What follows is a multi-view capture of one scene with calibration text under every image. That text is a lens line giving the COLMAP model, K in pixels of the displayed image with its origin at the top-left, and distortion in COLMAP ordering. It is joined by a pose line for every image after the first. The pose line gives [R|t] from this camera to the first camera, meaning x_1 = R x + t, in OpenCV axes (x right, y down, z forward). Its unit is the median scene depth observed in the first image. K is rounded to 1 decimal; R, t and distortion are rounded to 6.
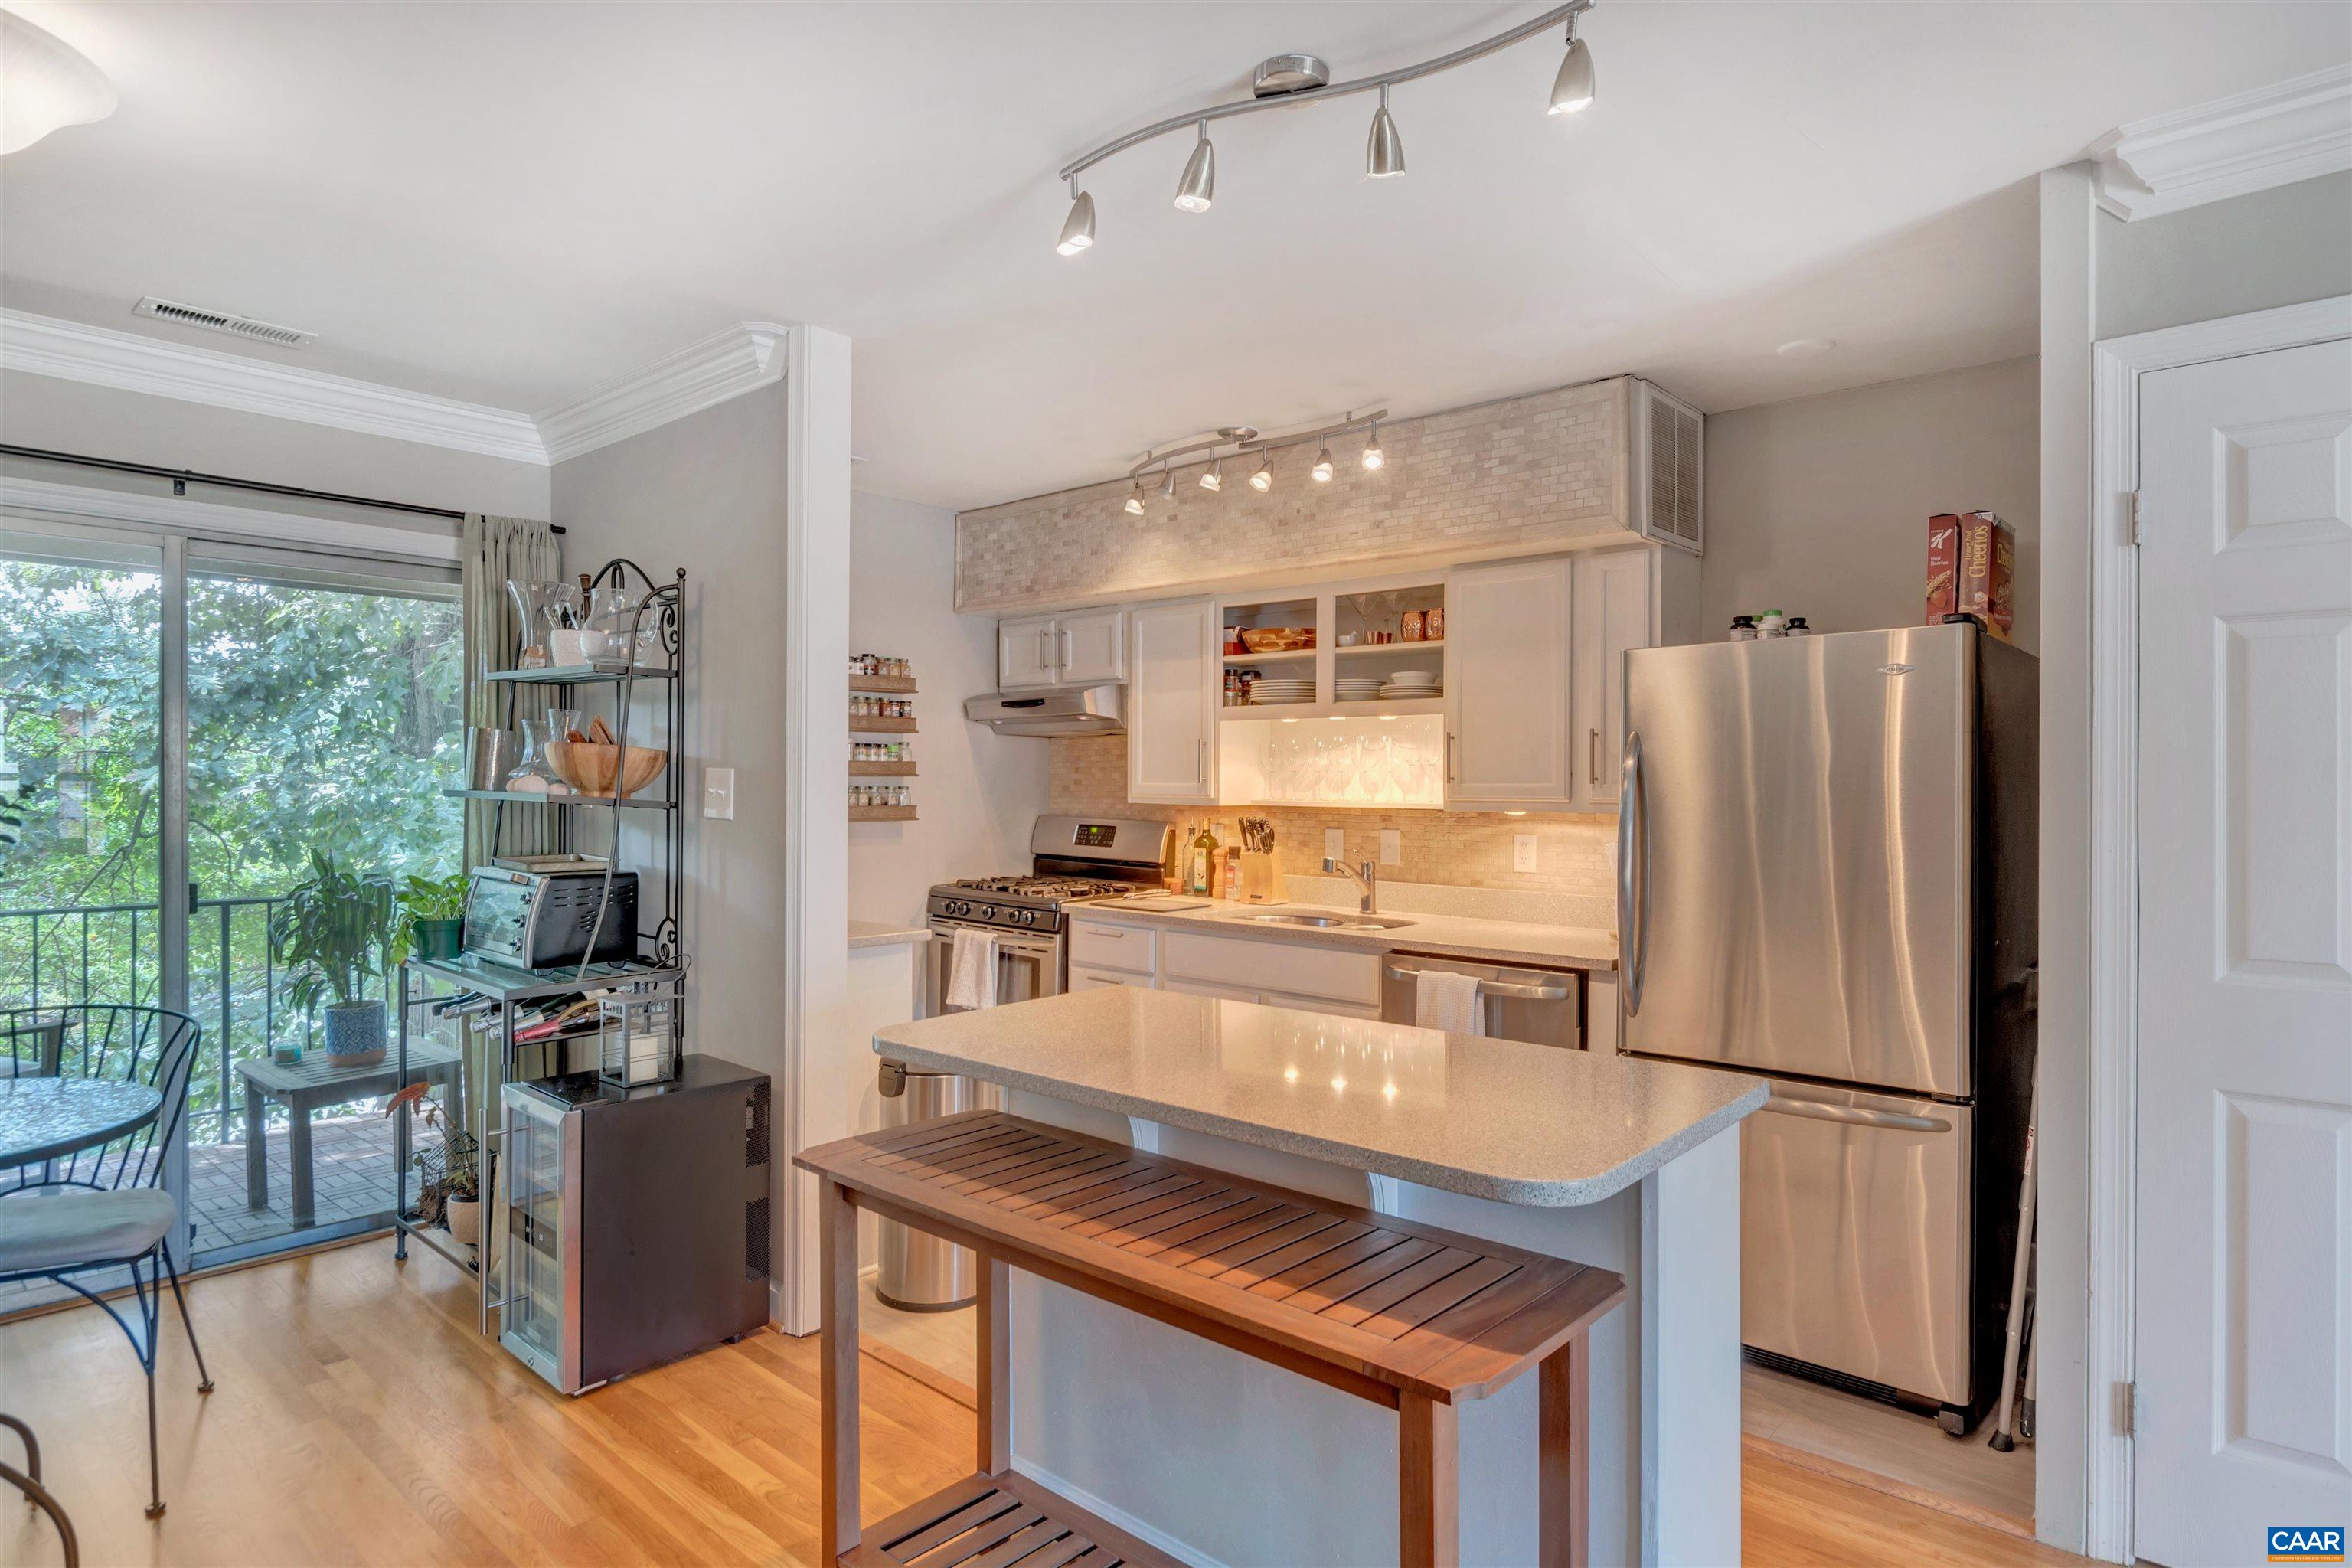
lens RADIAL K [[1291.9, 0, 1176.0], [0, 1291.9, 784.0], [0, 0, 1]] dist [0.001239, -0.000026]
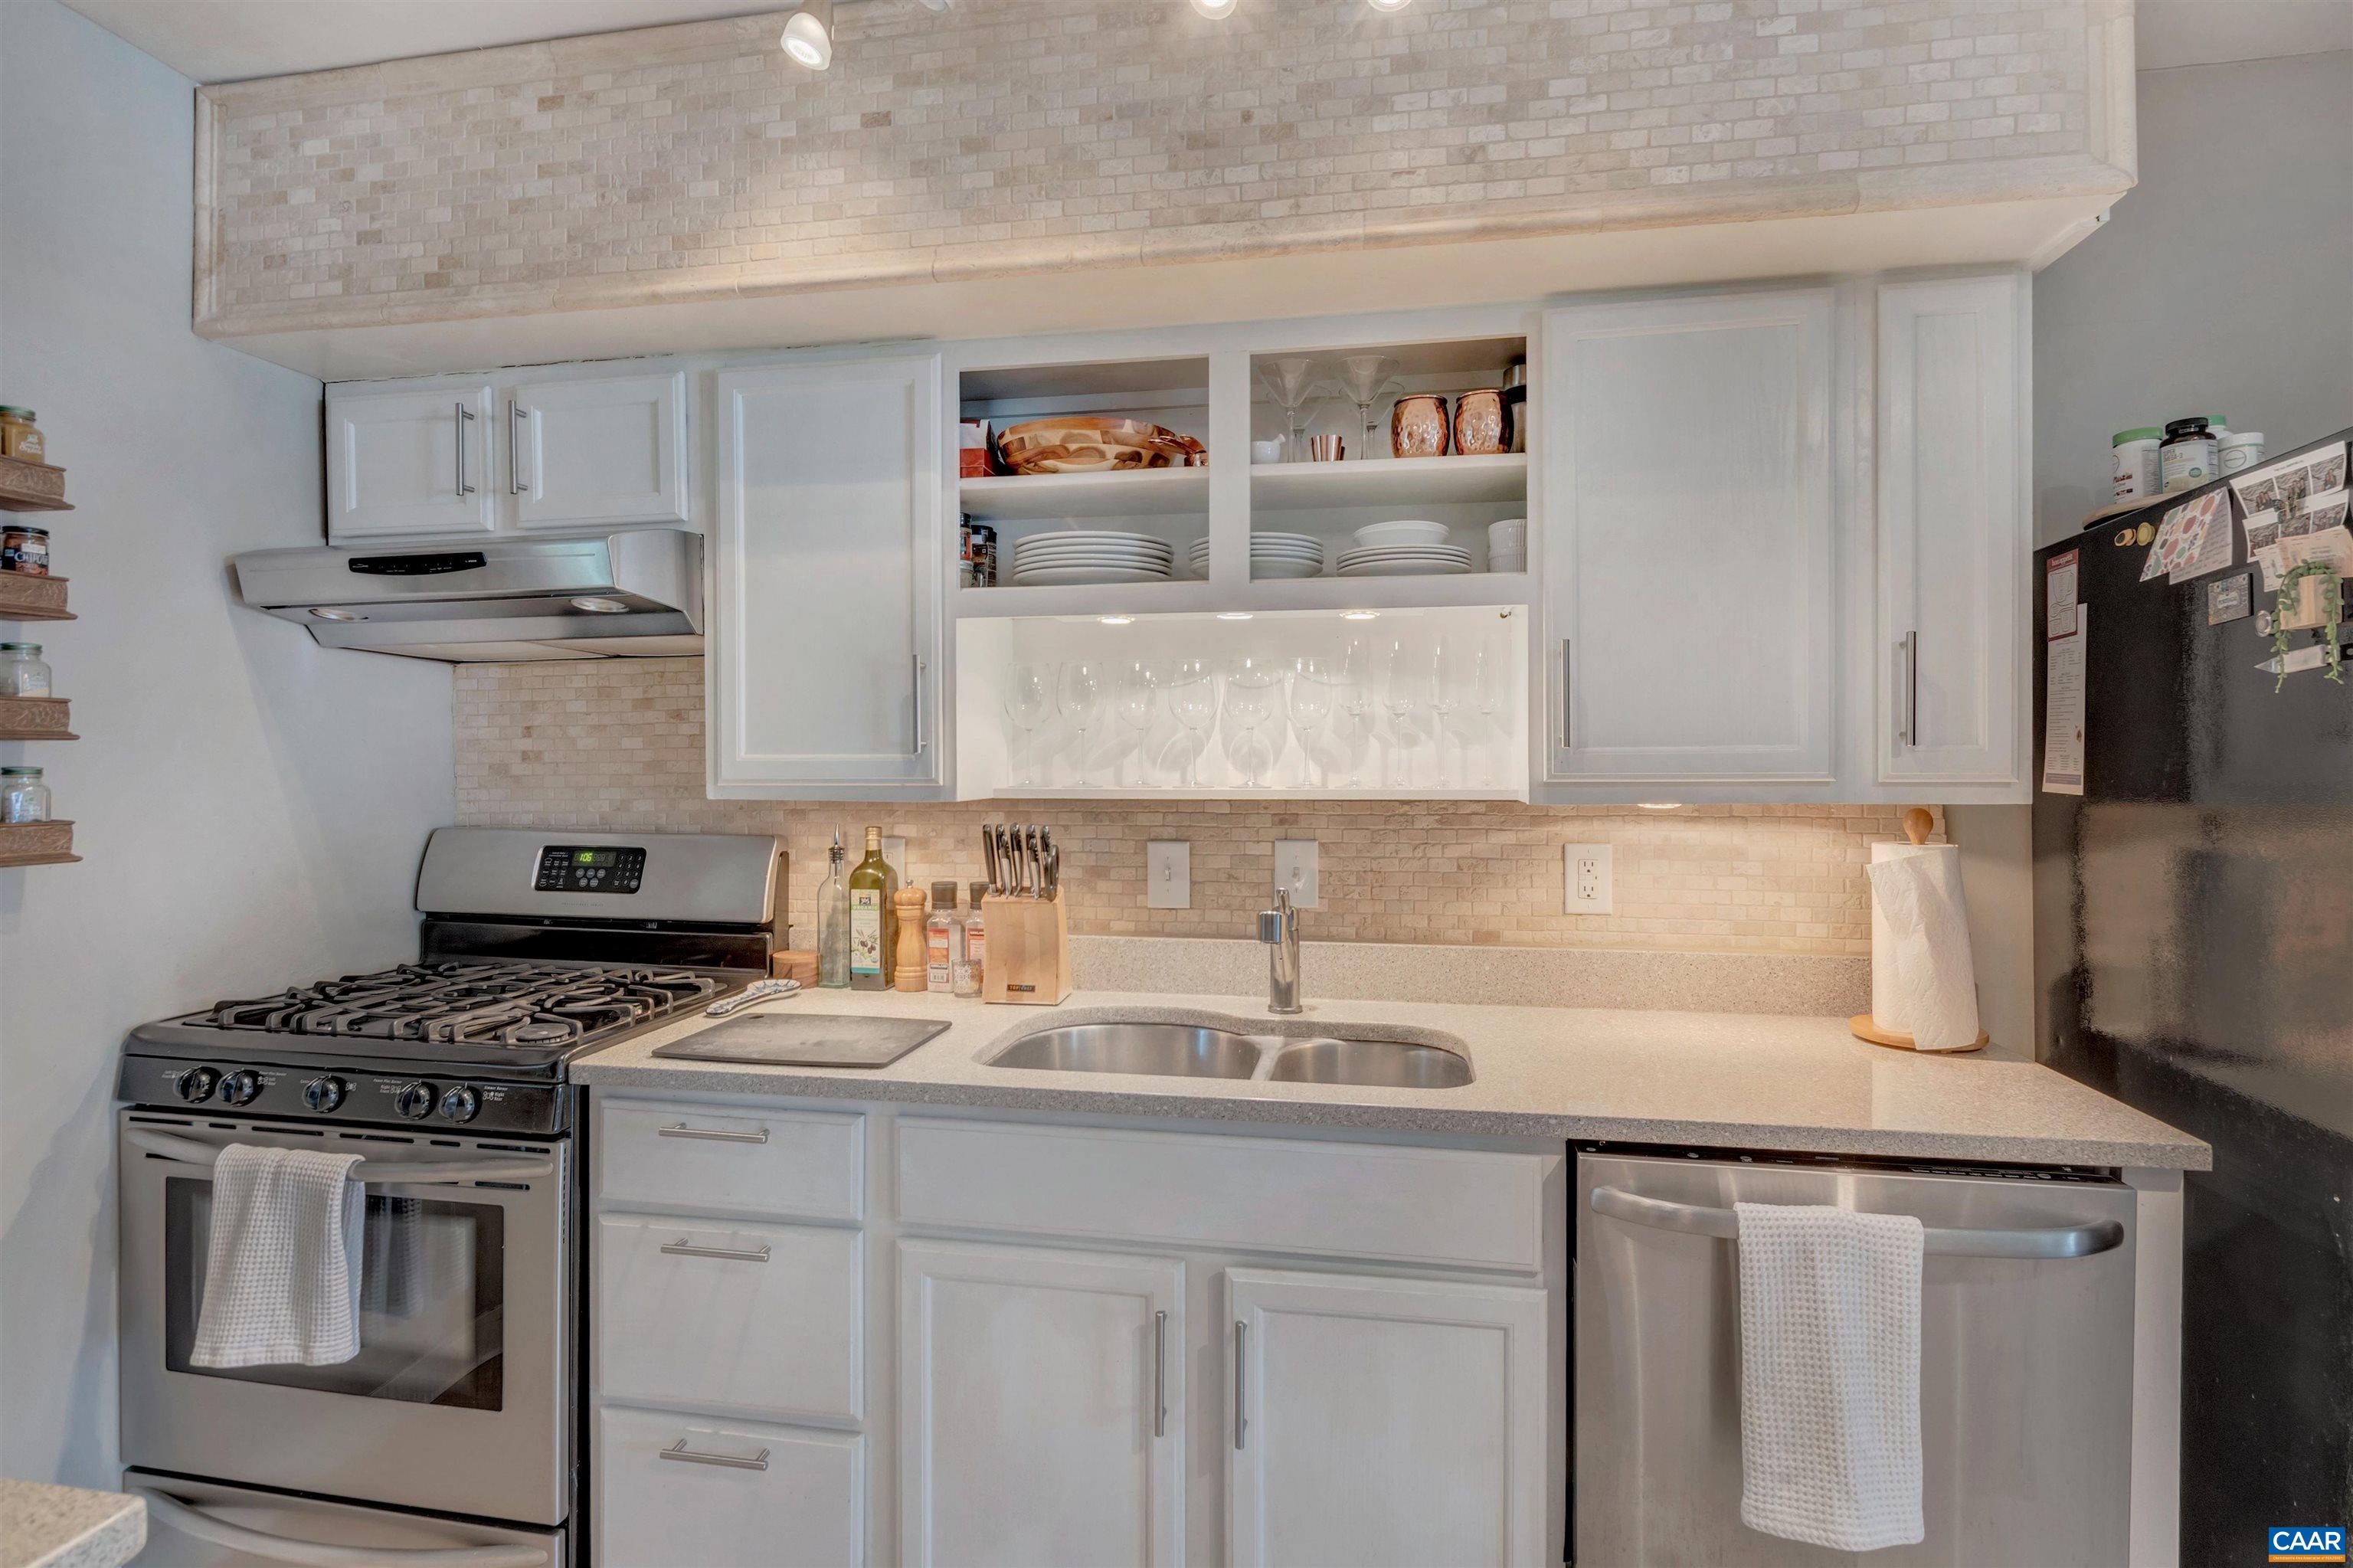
lens RADIAL K [[1171.0, 0, 1181.3], [0, 1171.0, 771.5], [0, 0, 1]] dist [-0.000520, -0.000187]
pose [[0.853300, -0.012314, 0.521274, -0.113479], [0.008760, 0.999919, 0.009281, 0.002693], [-0.521346, -0.003353, 0.853339, 0.594722]]
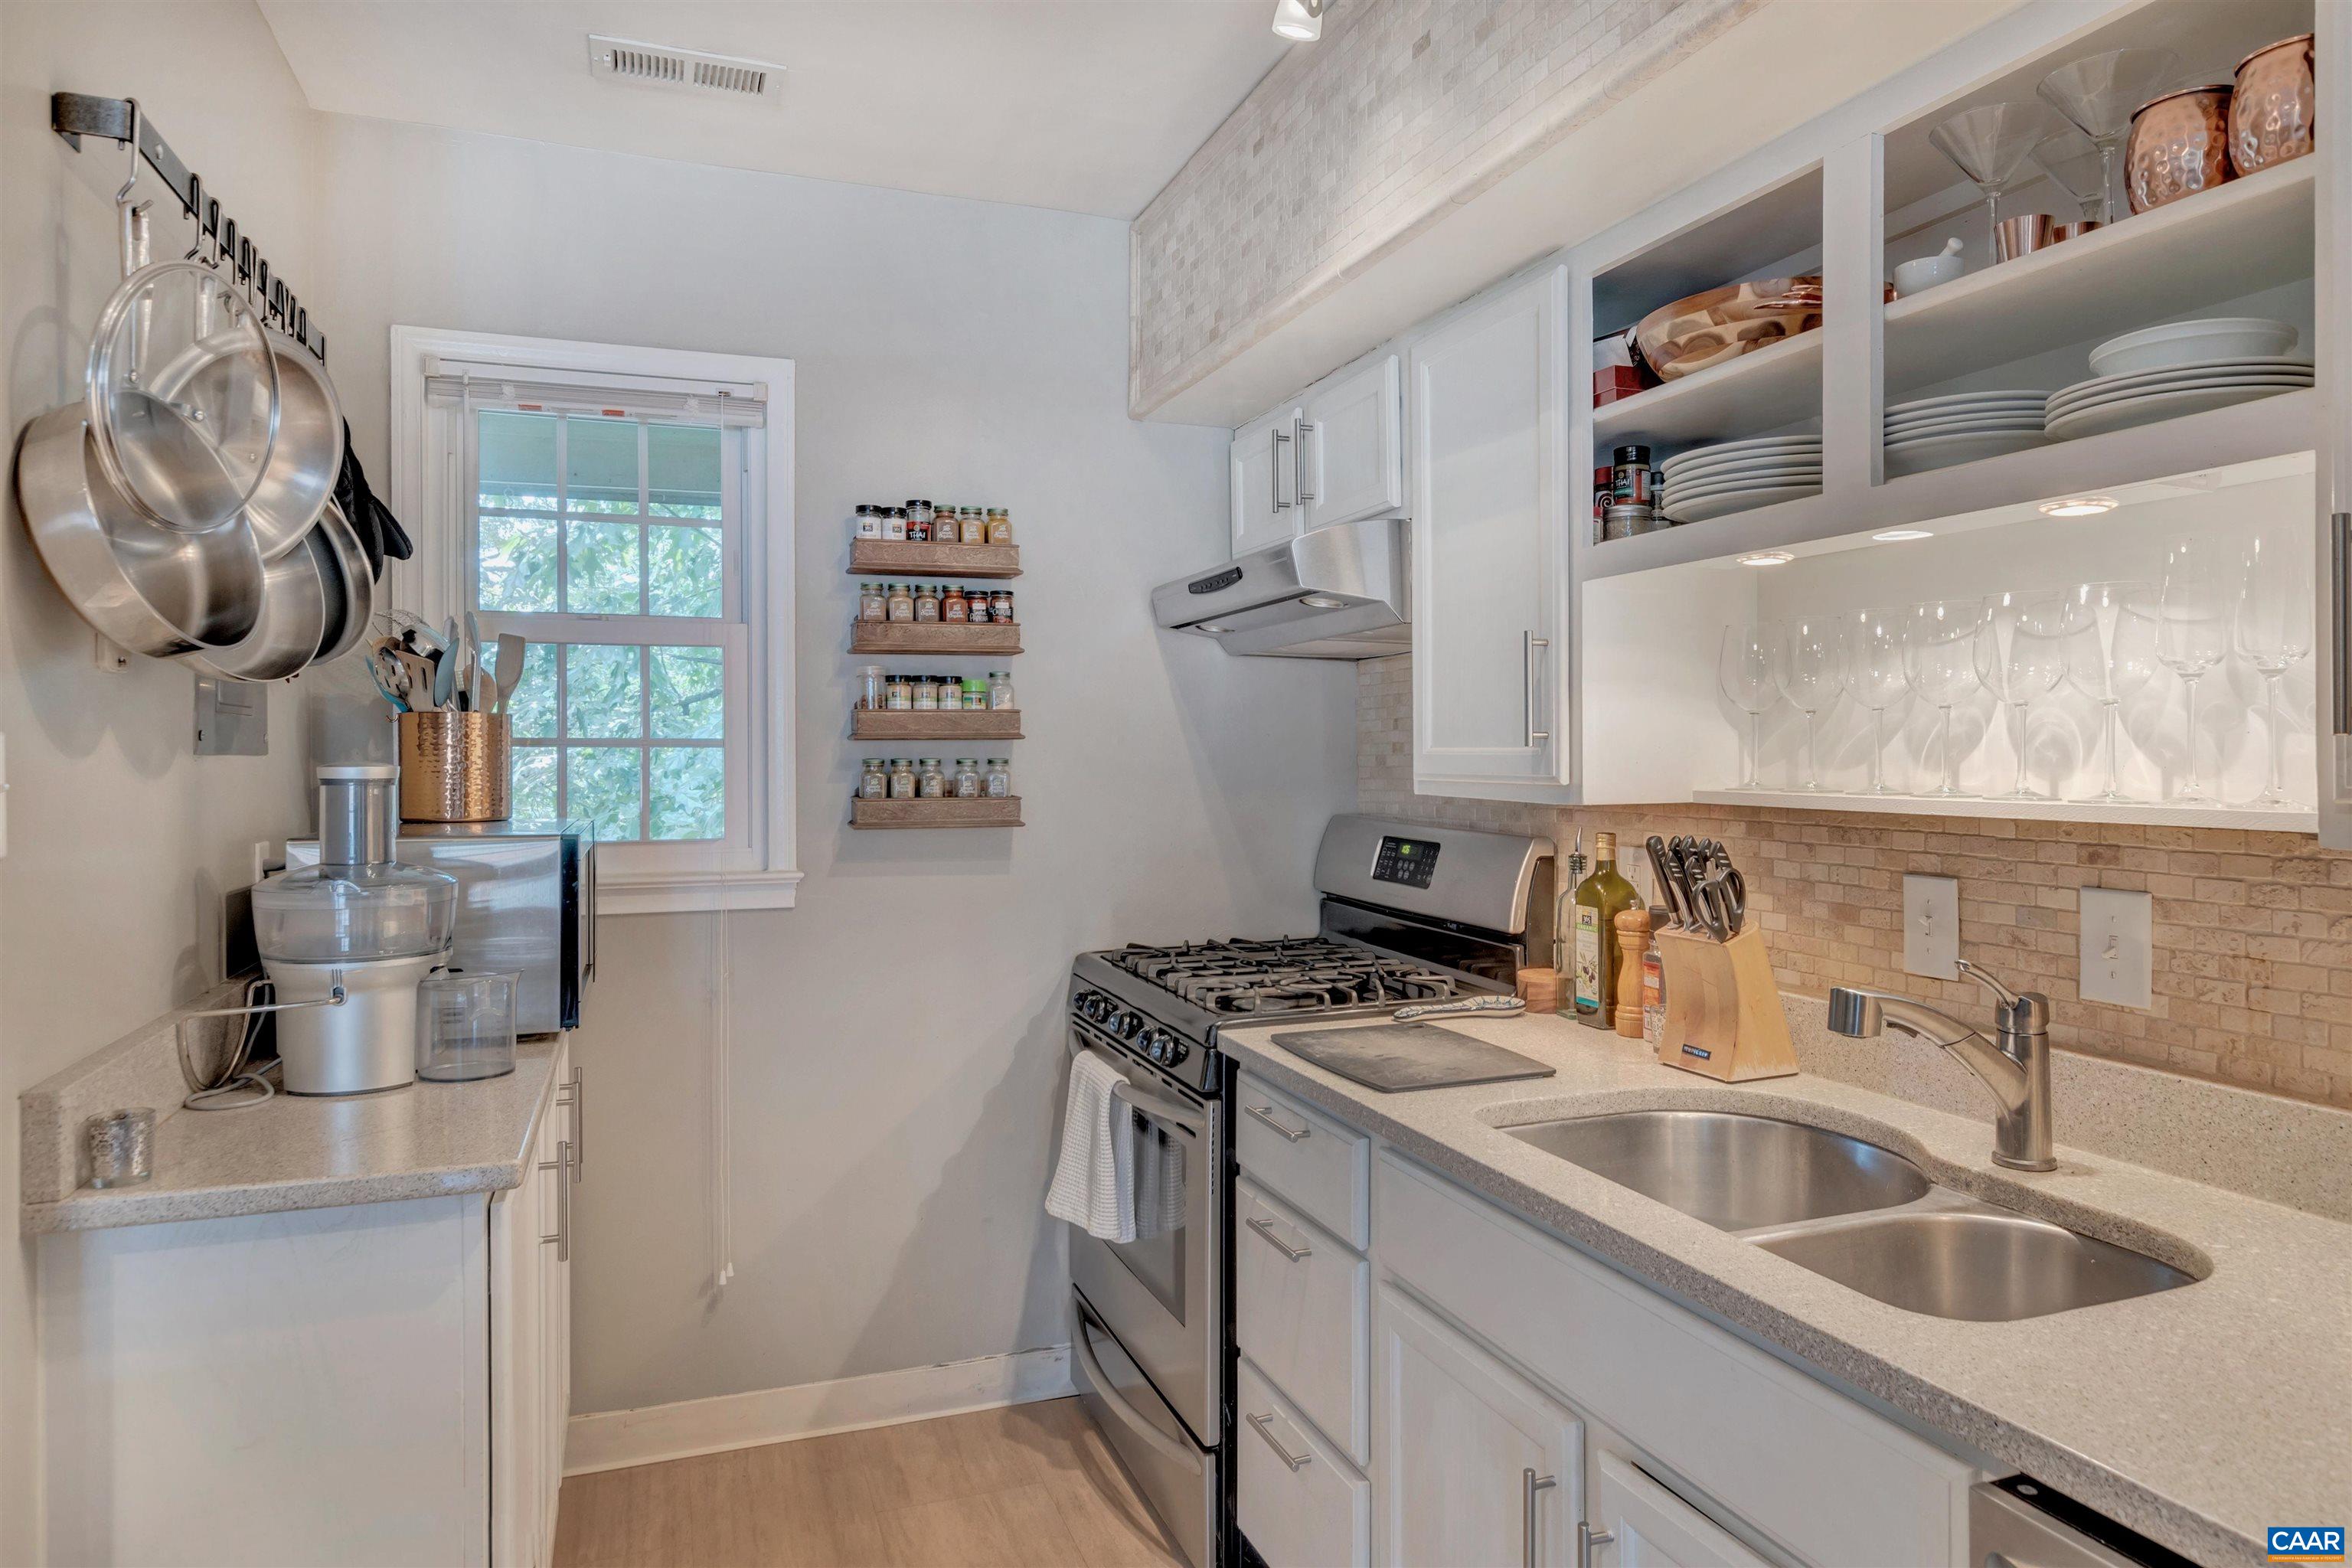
lens RADIAL K [[1437.6, 0, 1179.1], [0, 1437.6, 755.1], [0, 0, 1]] dist [0.002382, -0.001150]
pose [[0.883175, -0.007553, -0.468983, 0.124306], [0.007373, 0.999970, -0.002219, 0.002131], [0.468986, -0.001498, 0.883204, 0.566844]]
